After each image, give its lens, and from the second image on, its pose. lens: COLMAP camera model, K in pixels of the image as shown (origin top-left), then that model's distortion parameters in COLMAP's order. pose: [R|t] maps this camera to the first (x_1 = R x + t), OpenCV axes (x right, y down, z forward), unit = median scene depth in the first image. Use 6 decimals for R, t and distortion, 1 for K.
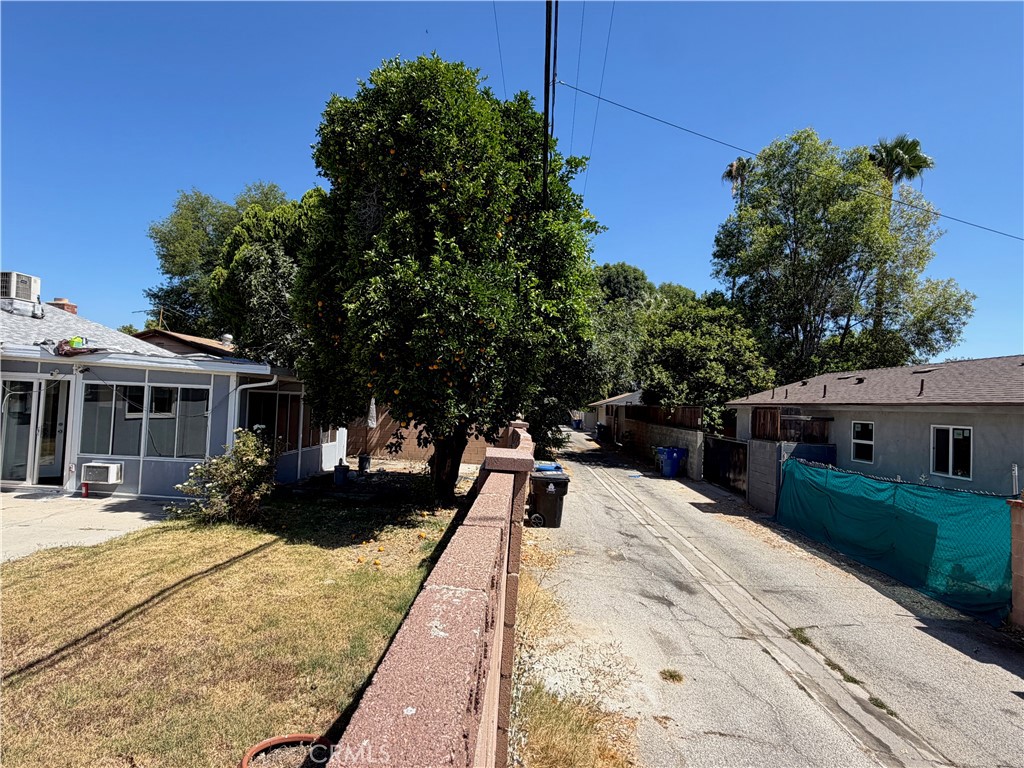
lens RADIAL K [[537.1, 0, 510.0], [0, 537.1, 386.8], [0, 0, 1]] dist [-0.000817, 0.001293]
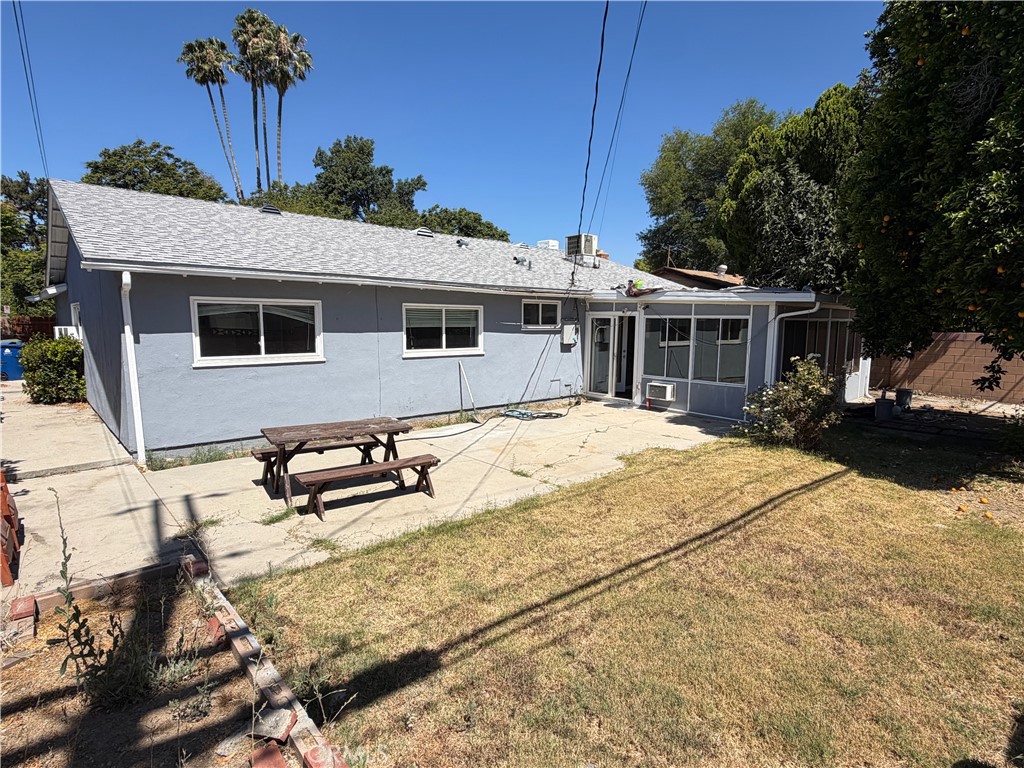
lens RADIAL K [[537.1, 0, 510.7], [0, 537.1, 385.2], [0, 0, 1]] dist [-0.000817, 0.001293]
pose [[0.693486, 0.053384, -0.718489, -0.118551], [0.042453, 0.992491, 0.114718, -0.008103], [0.719218, -0.110057, 0.686012, -0.081308]]
